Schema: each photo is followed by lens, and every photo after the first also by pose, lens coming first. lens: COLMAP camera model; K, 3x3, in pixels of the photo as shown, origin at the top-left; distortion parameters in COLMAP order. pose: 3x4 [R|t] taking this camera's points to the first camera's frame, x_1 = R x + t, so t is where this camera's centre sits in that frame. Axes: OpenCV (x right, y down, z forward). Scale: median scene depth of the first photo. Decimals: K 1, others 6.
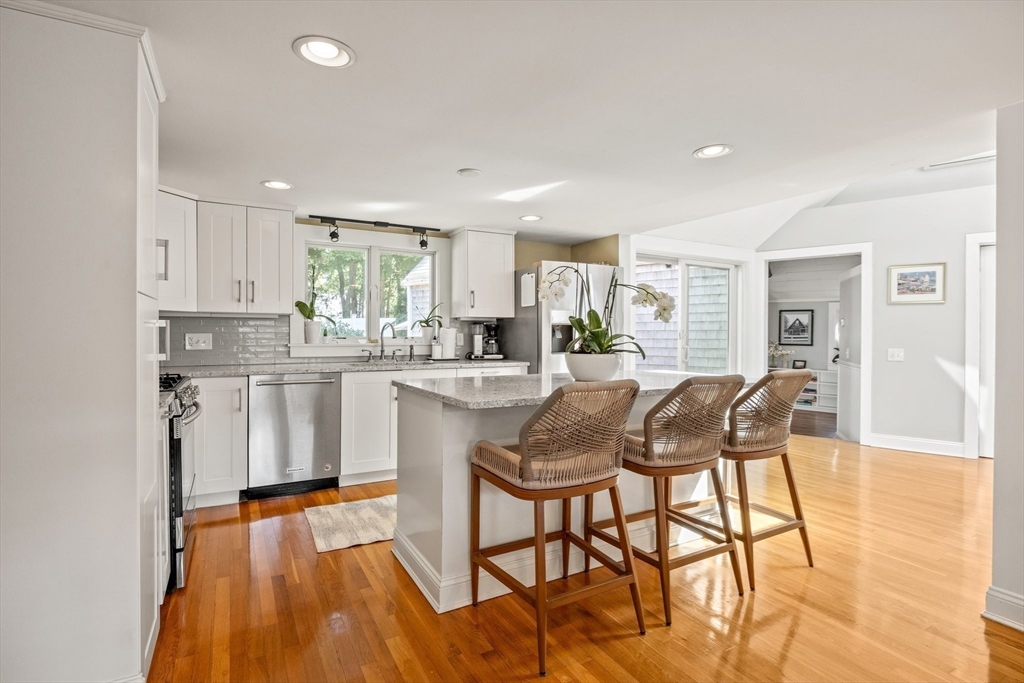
lens RADIAL K [[506.0, 0, 518.1], [0, 506.0, 336.2], [0, 0, 1]] dist [-0.013020, 0.000120]
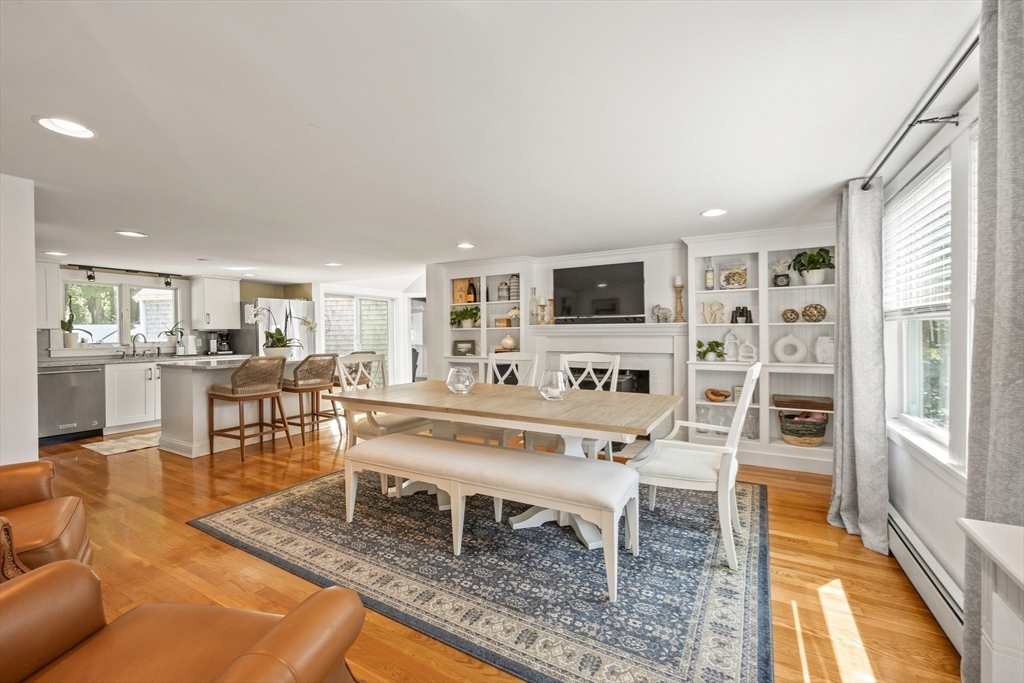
lens RADIAL K [[385.9, 0, 541.7], [0, 385.9, 336.7], [0, 0, 1]] dist [0.000418, -0.004478]
pose [[0.813424, -0.016100, 0.581448, 0.068583], [0.014998, 0.999865, 0.006703, -0.004941], [-0.581478, 0.003268, 0.813556, -0.709669]]
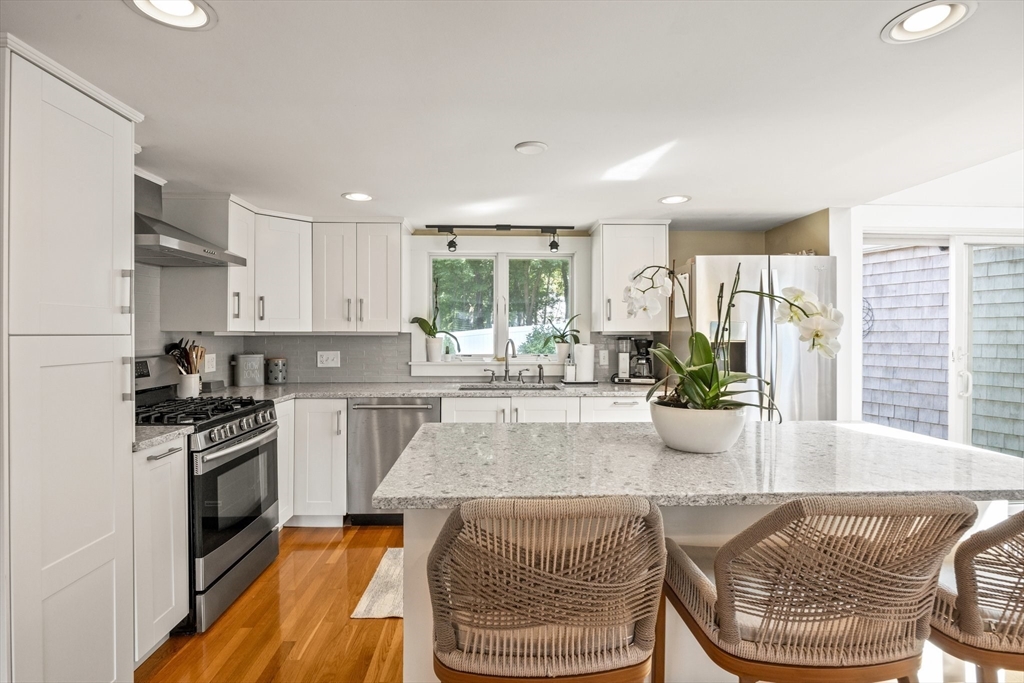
lens RADIAL K [[506.0, 0, 518.1], [0, 506.0, 336.2], [0, 0, 1]] dist [-0.013020, 0.000120]
pose [[0.888656, 0.001671, -0.458571, 0.154350], [-0.001817, 0.999998, 0.000123, -0.031795], [0.458570, 0.000724, 0.888658, 0.226850]]
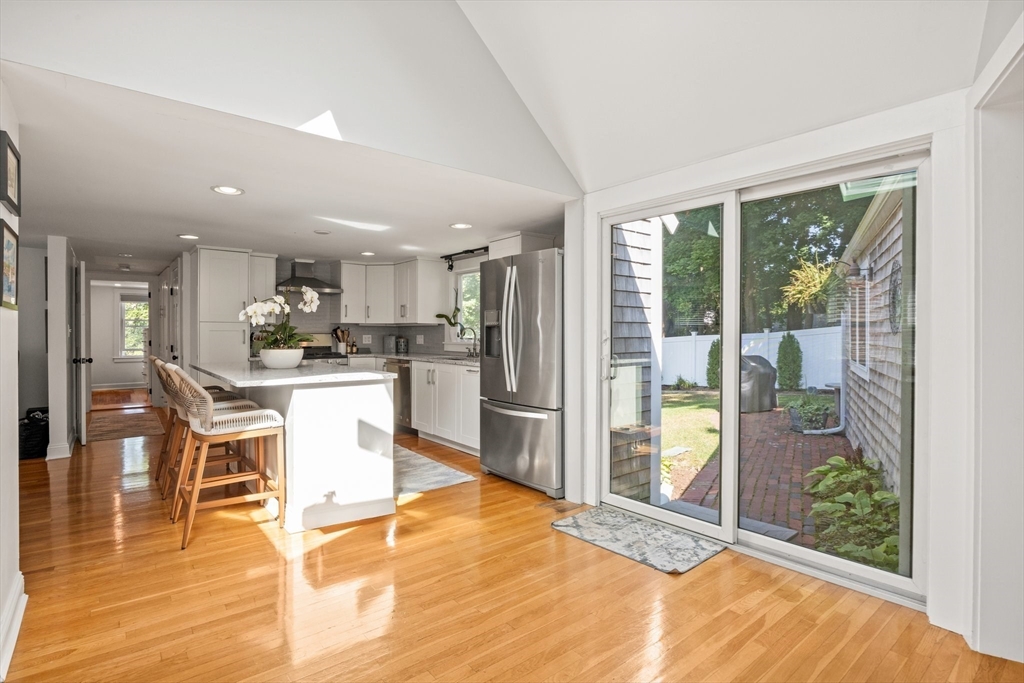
lens RADIAL K [[506.0, 0, 518.1], [0, 506.0, 336.2], [0, 0, 1]] dist [-0.013020, 0.000120]
pose [[0.166594, 0.003227, -0.986020, 1.028142], [-0.008293, 0.999964, 0.001871, -0.006804], [0.985991, 0.007865, 0.166615, 0.898903]]
